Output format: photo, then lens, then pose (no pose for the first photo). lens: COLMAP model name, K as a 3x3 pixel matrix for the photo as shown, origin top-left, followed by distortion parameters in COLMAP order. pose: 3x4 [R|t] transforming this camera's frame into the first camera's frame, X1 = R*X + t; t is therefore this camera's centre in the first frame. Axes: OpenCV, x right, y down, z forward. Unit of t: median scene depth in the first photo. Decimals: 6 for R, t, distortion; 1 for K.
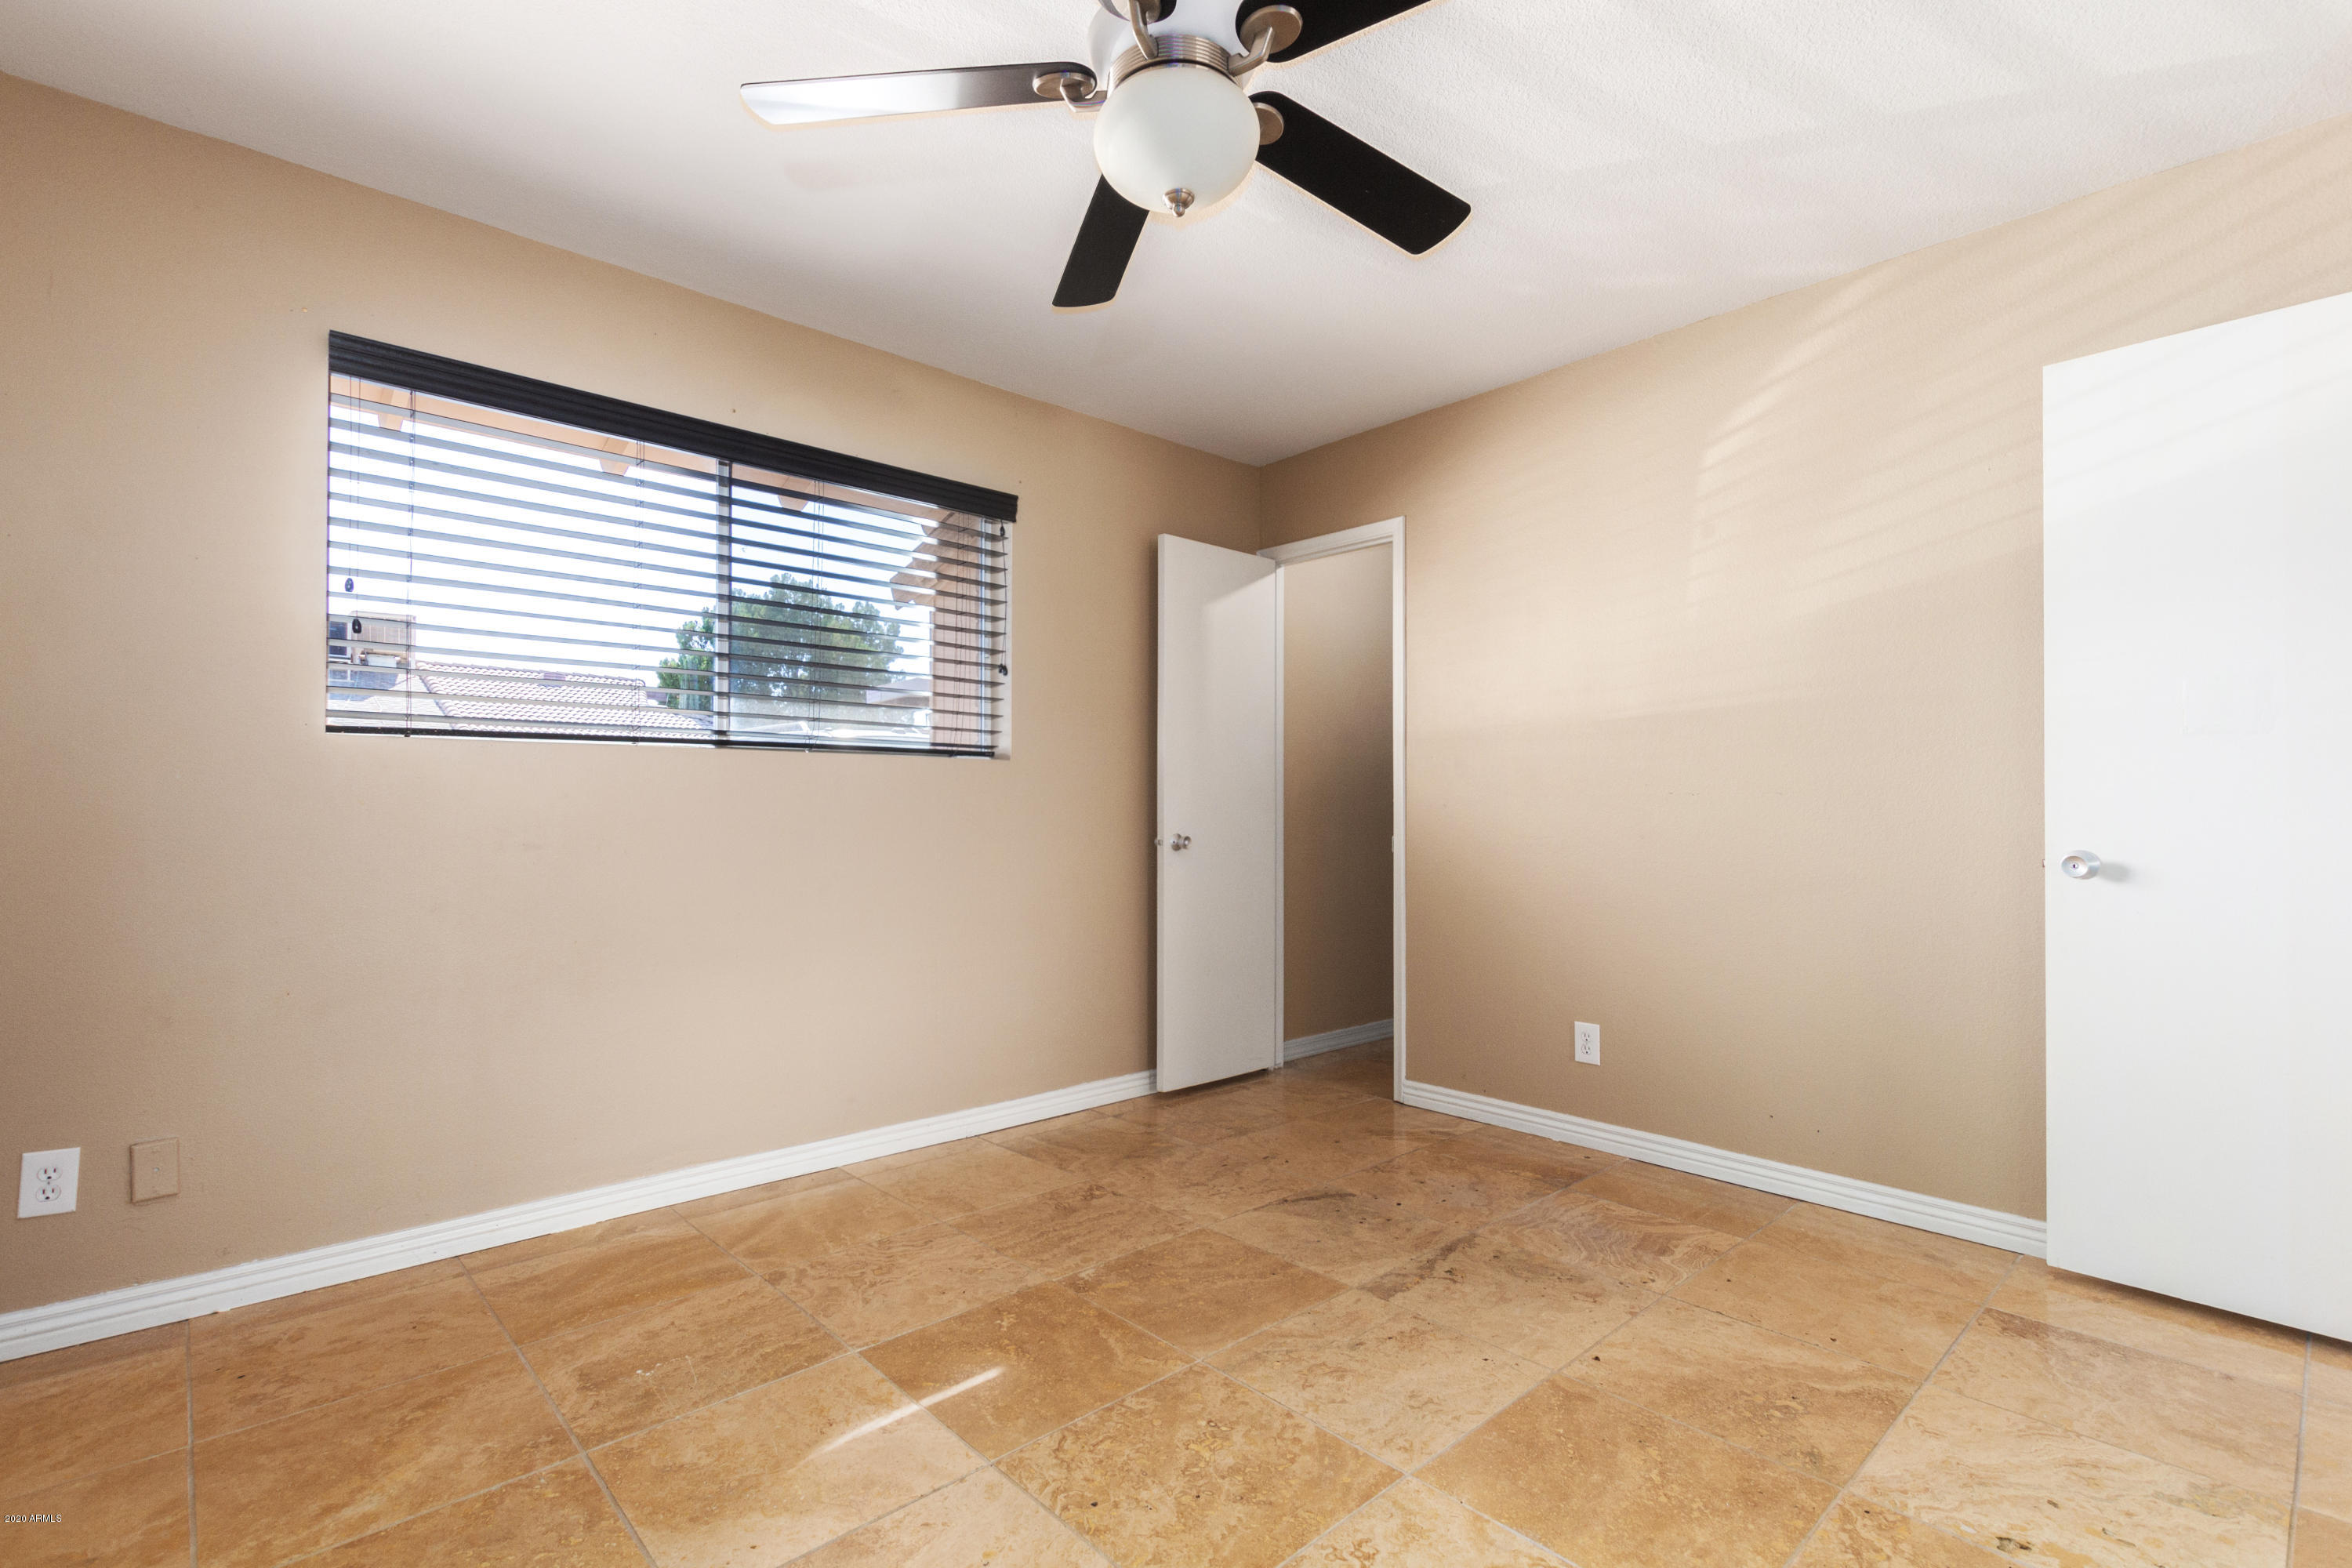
lens RADIAL K [[1073.2, 0, 1163.1], [0, 1073.2, 795.8], [0, 0, 1]] dist [0.013170, -0.007414]
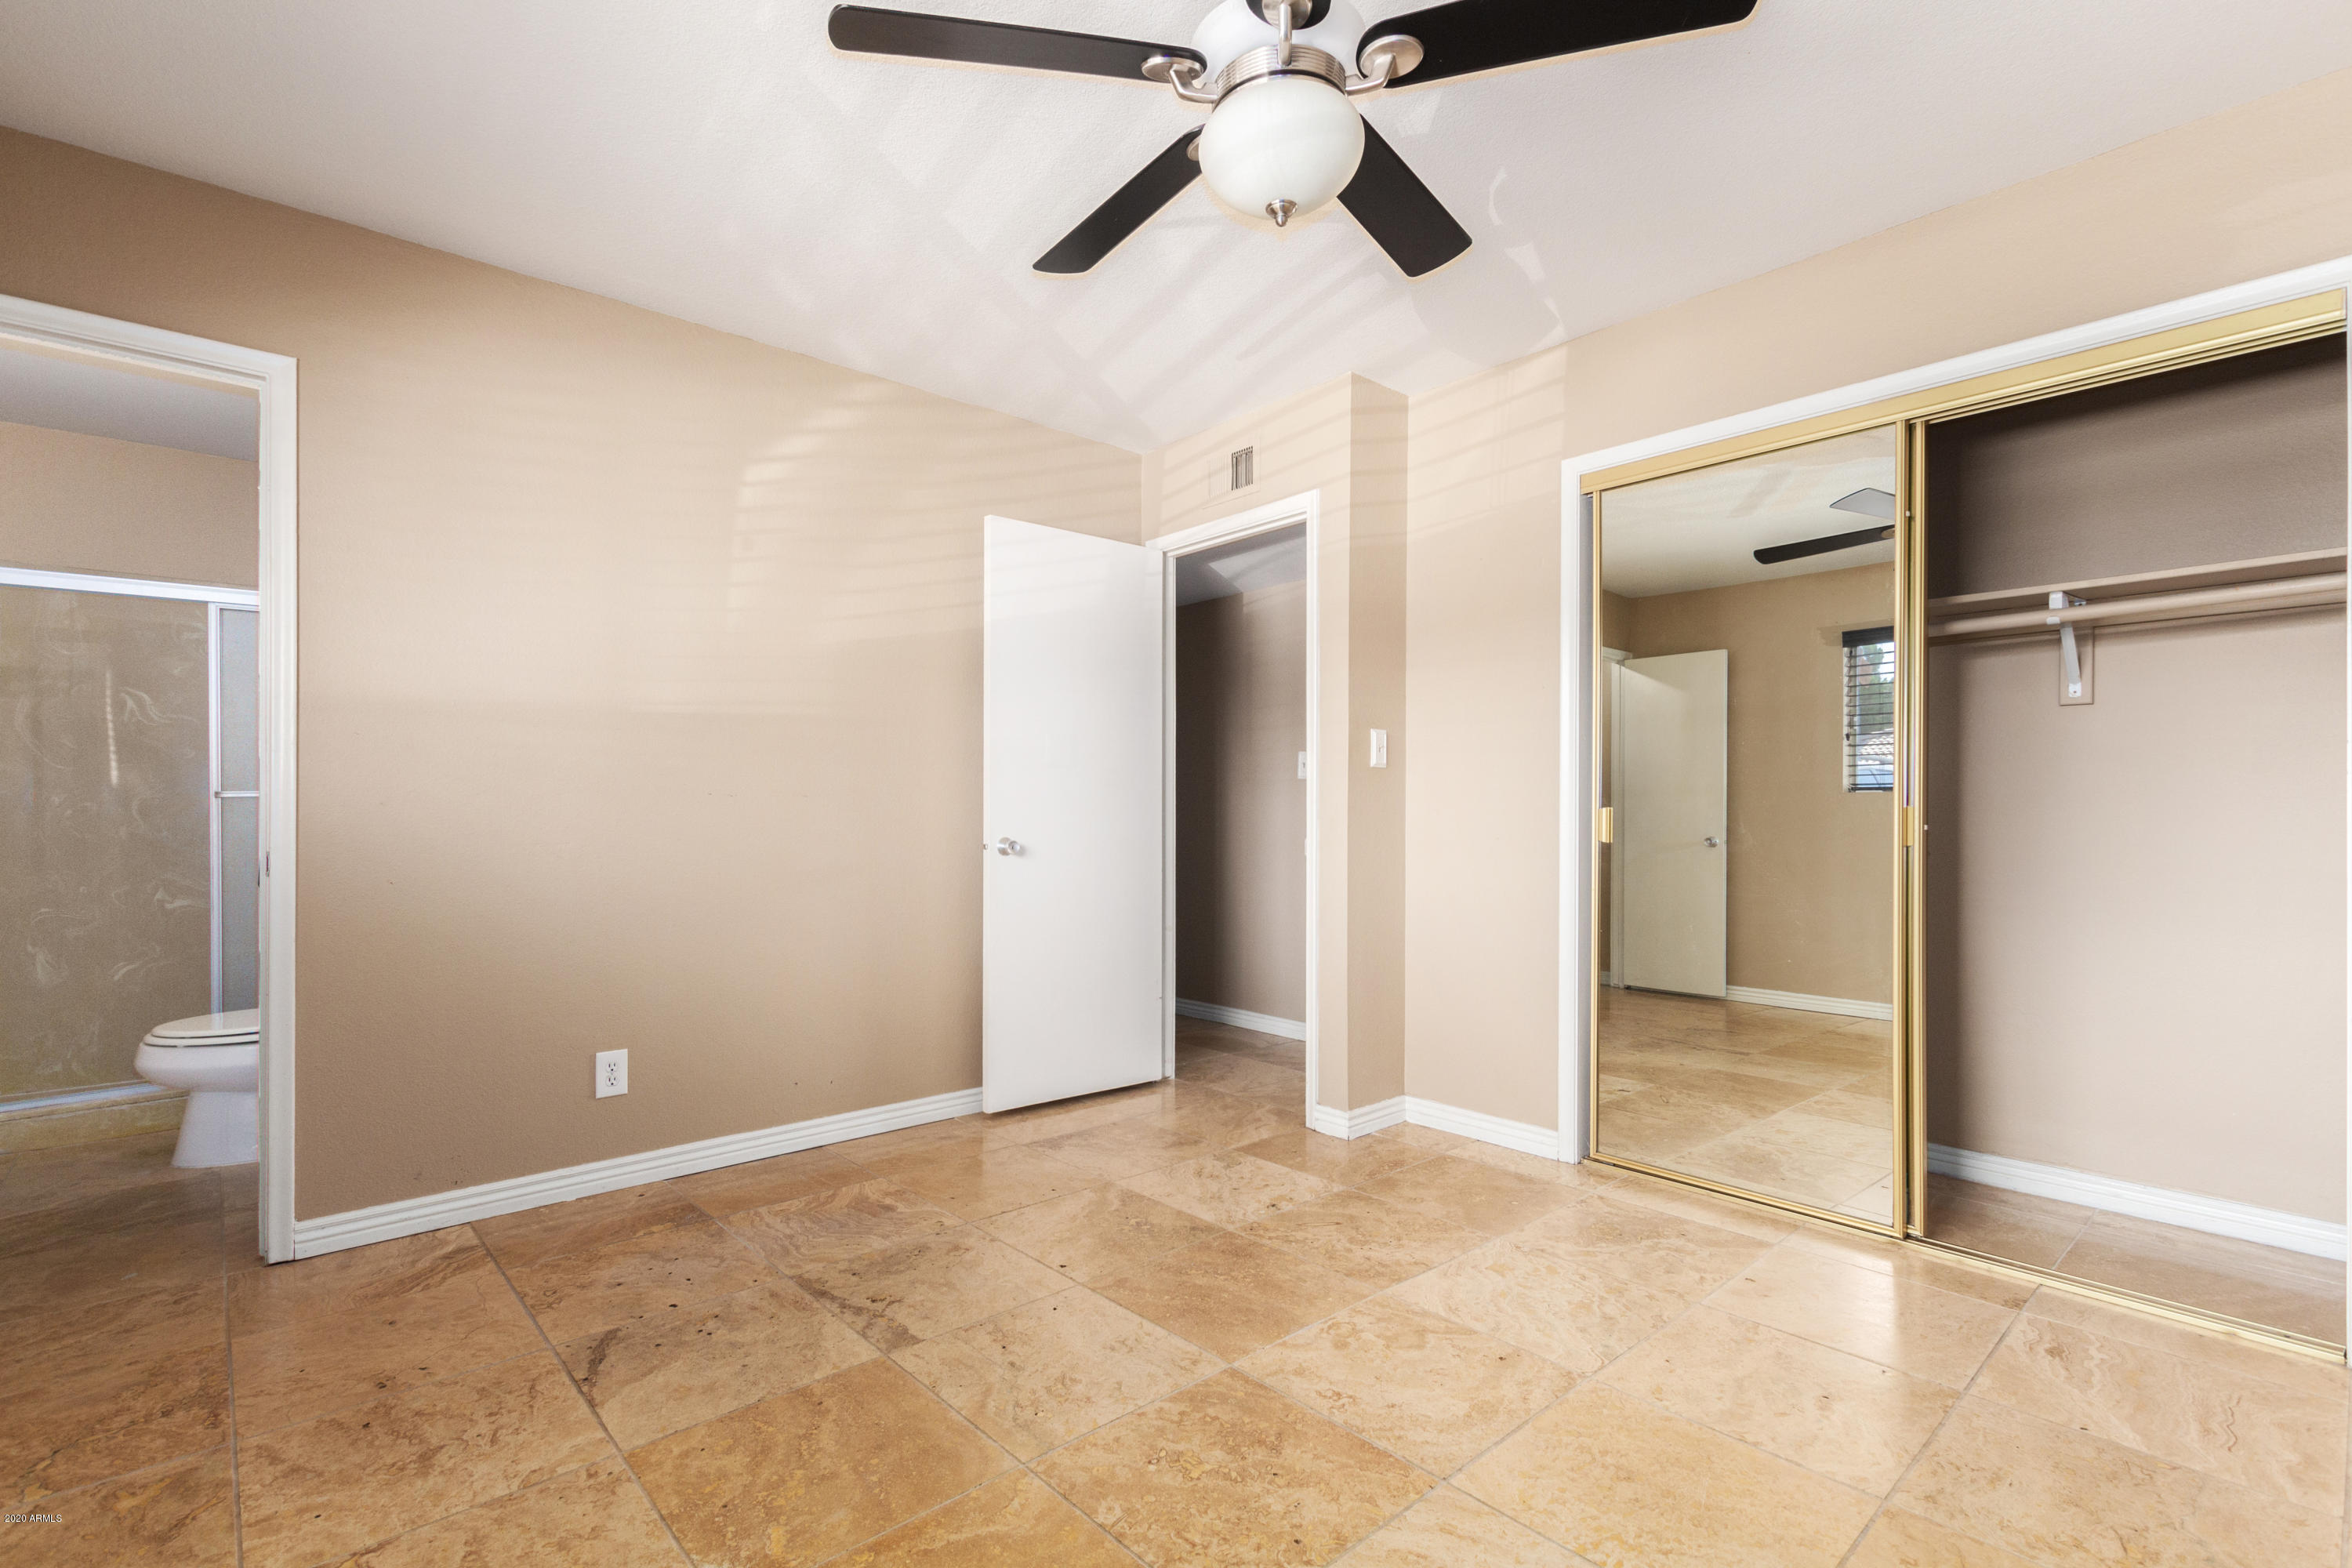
lens RADIAL K [[1081.8, 0, 1154.8], [0, 1081.8, 811.6], [0, 0, 1]] dist [0.014929, -0.006070]
pose [[0.013377, -0.000526, 0.999910, -0.659585], [-0.014974, 0.999888, 0.000726, 0.008072], [-0.999798, -0.014982, 0.013368, 0.721552]]
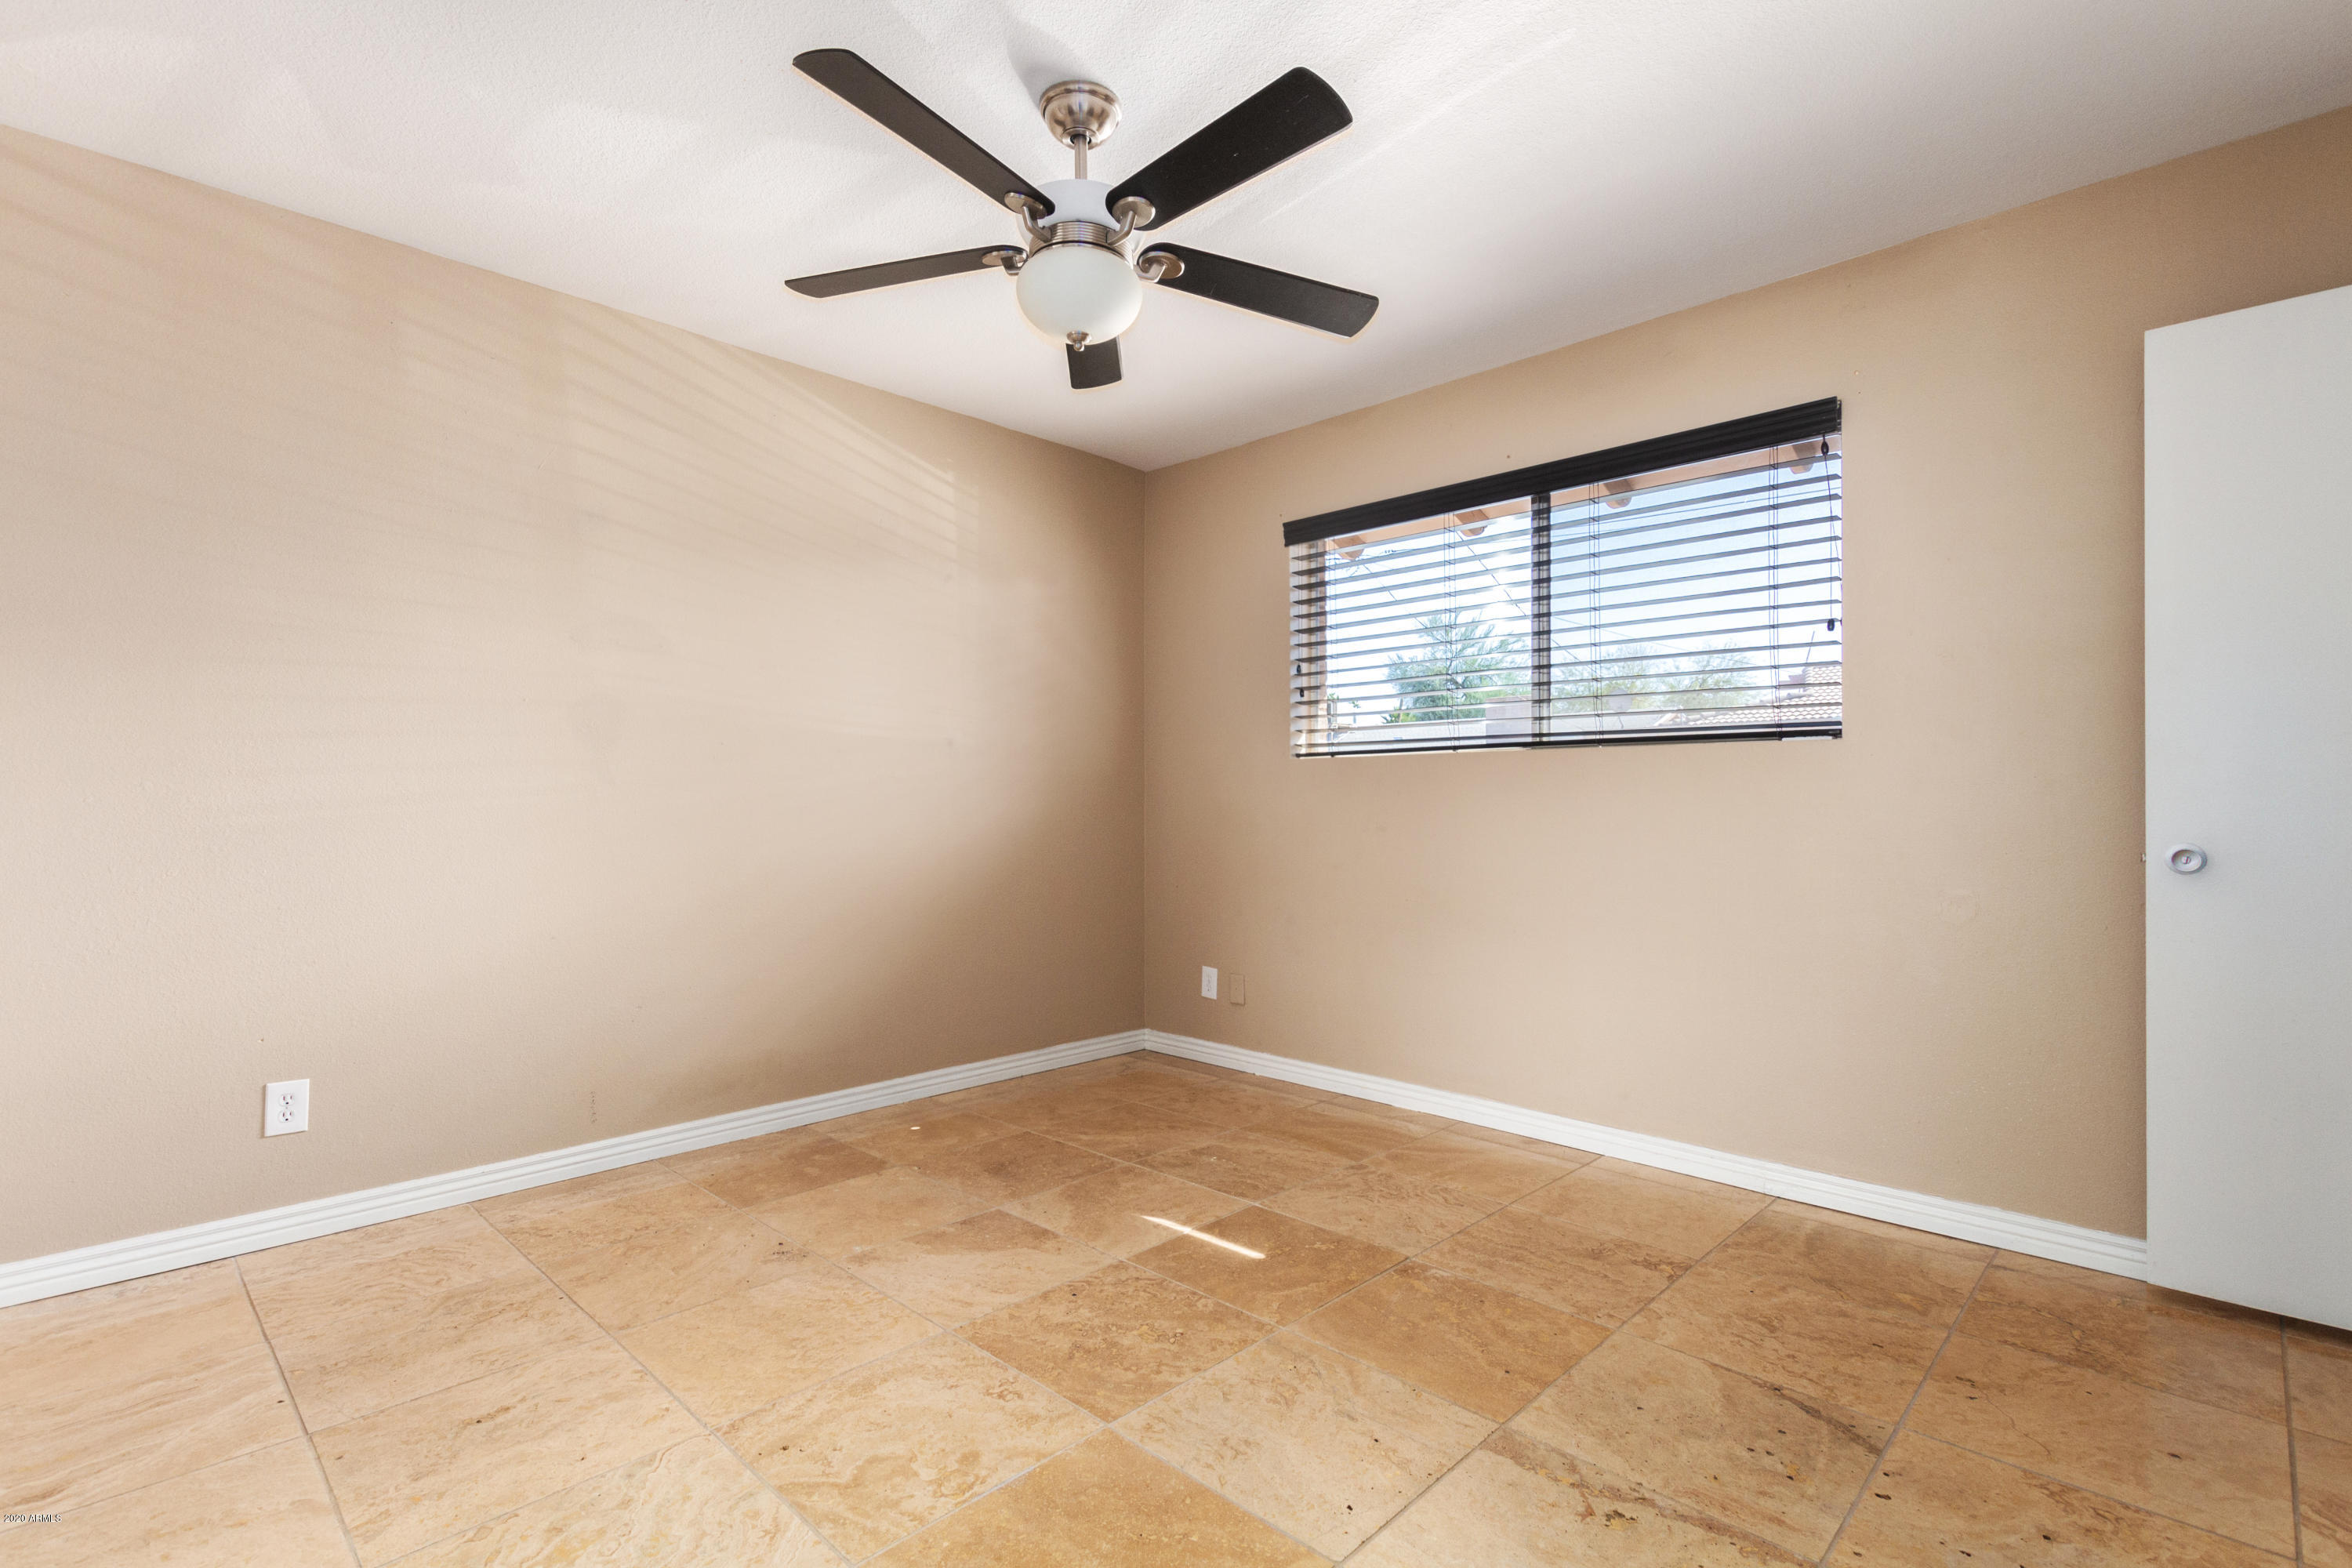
lens RADIAL K [[1073.2, 0, 1163.1], [0, 1073.2, 795.8], [0, 0, 1]] dist [0.013170, -0.007414]
pose [[0.056973, -0.008418, -0.998340, 0.870397], [0.013551, 0.999879, -0.007657, 0.010409], [0.998284, -0.013092, 0.057080, 0.670822]]
